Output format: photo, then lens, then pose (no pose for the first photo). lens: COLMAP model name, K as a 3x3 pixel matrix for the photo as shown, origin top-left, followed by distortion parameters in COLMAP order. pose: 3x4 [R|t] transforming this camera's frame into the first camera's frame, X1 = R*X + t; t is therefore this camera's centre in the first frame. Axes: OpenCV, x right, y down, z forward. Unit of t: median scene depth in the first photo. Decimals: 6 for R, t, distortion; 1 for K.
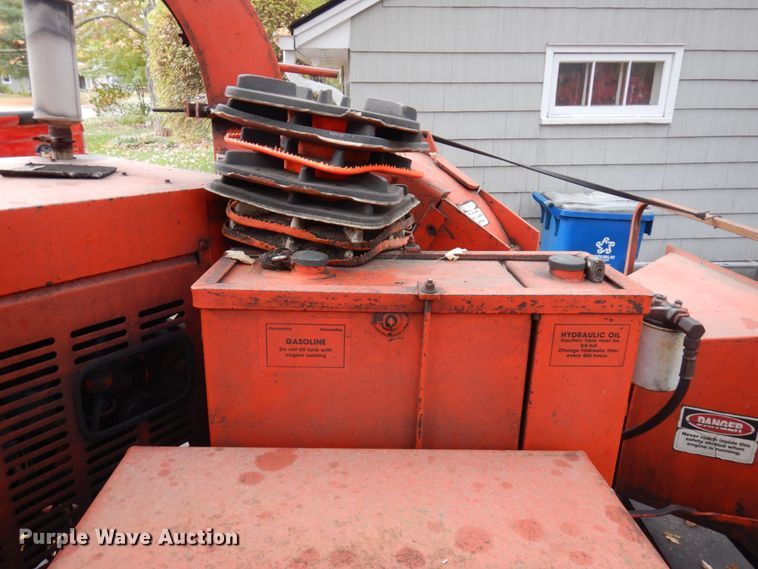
lens RADIAL K [[541.2, 0, 388.2], [0, 541.2, 286.1], [0, 0, 1]] dist [0.001802, -0.000782]
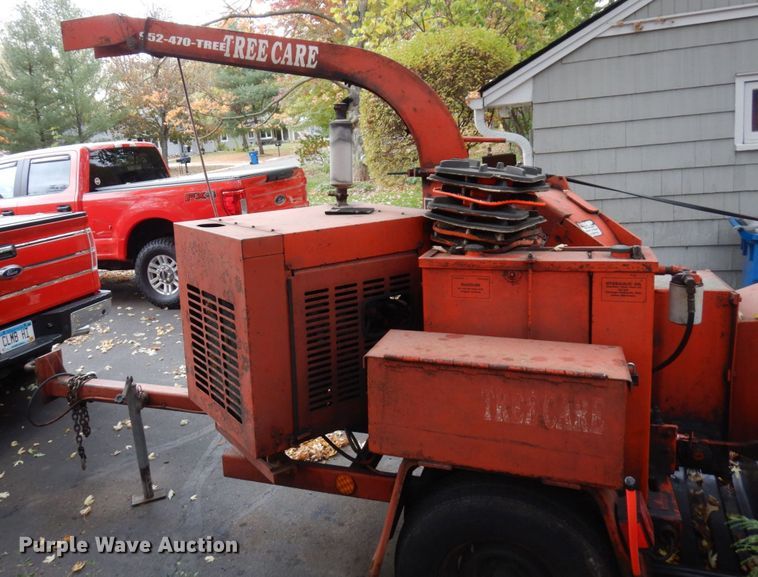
lens RADIAL K [[623.2, 0, 317.2], [0, 623.2, 241.9], [0, 0, 1]] dist [-0.009393, -0.010262]
pose [[0.902135, -0.017847, -0.431084, 0.284415], [-0.050861, 0.987779, -0.147332, 0.260832], [0.428445, 0.154839, 0.890202, -1.143309]]
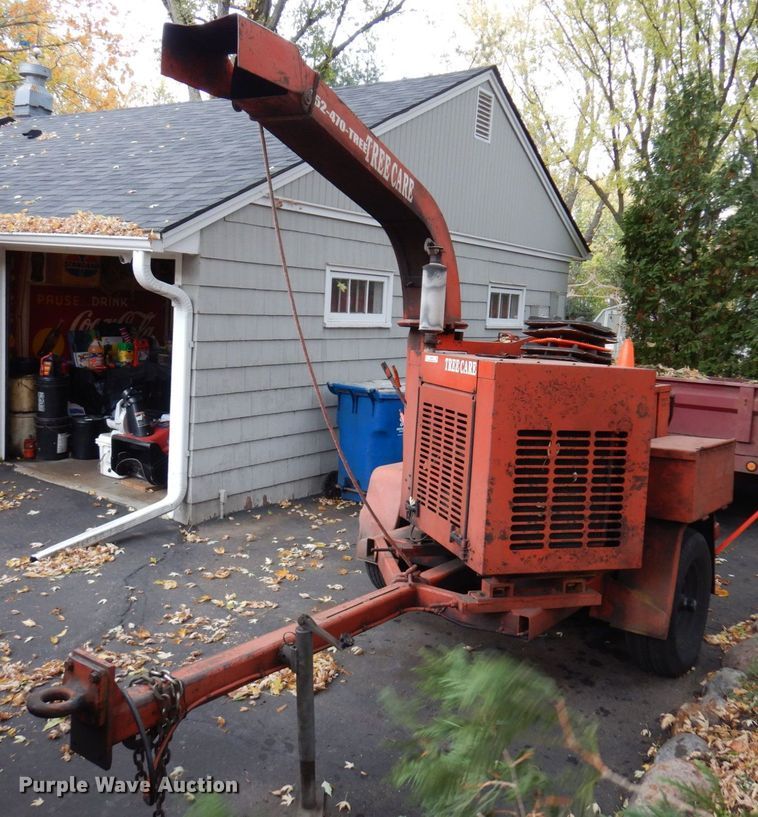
lens RADIAL K [[760.6, 0, 379.0], [0, 760.6, 408.5], [0, 0, 1]] dist [-0.005985, -0.000521]
pose [[0.672315, -0.063788, 0.737512, -3.246381], [0.188114, 0.978298, -0.086871, 0.150781], [-0.715965, 0.197141, 0.669723, -0.591087]]
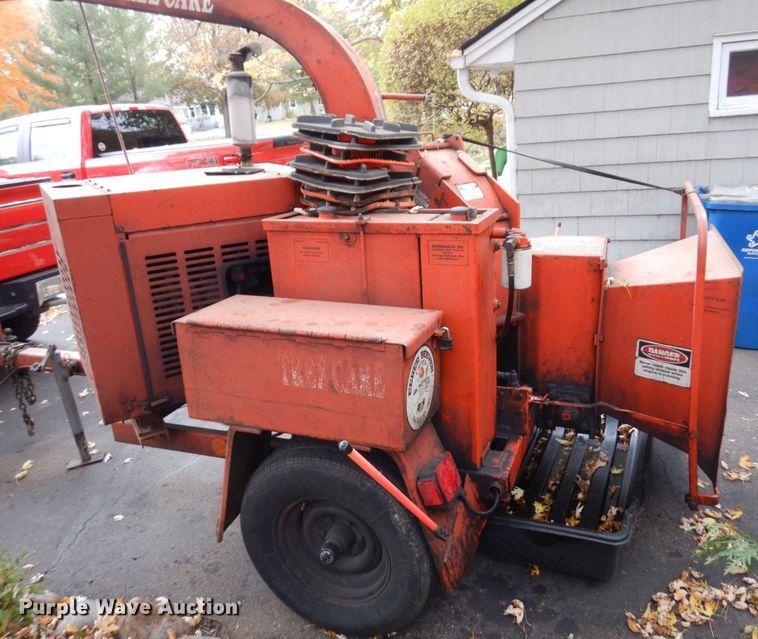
lens RADIAL K [[608.4, 0, 424.9], [0, 608.4, 317.4], [0, 0, 1]] dist [-0.011132, -0.017118]
pose [[0.924395, 0.049584, -0.378200, 0.887873], [-0.046154, 0.998770, 0.018133, 0.240184], [0.378634, 0.000693, 0.925546, -0.743527]]
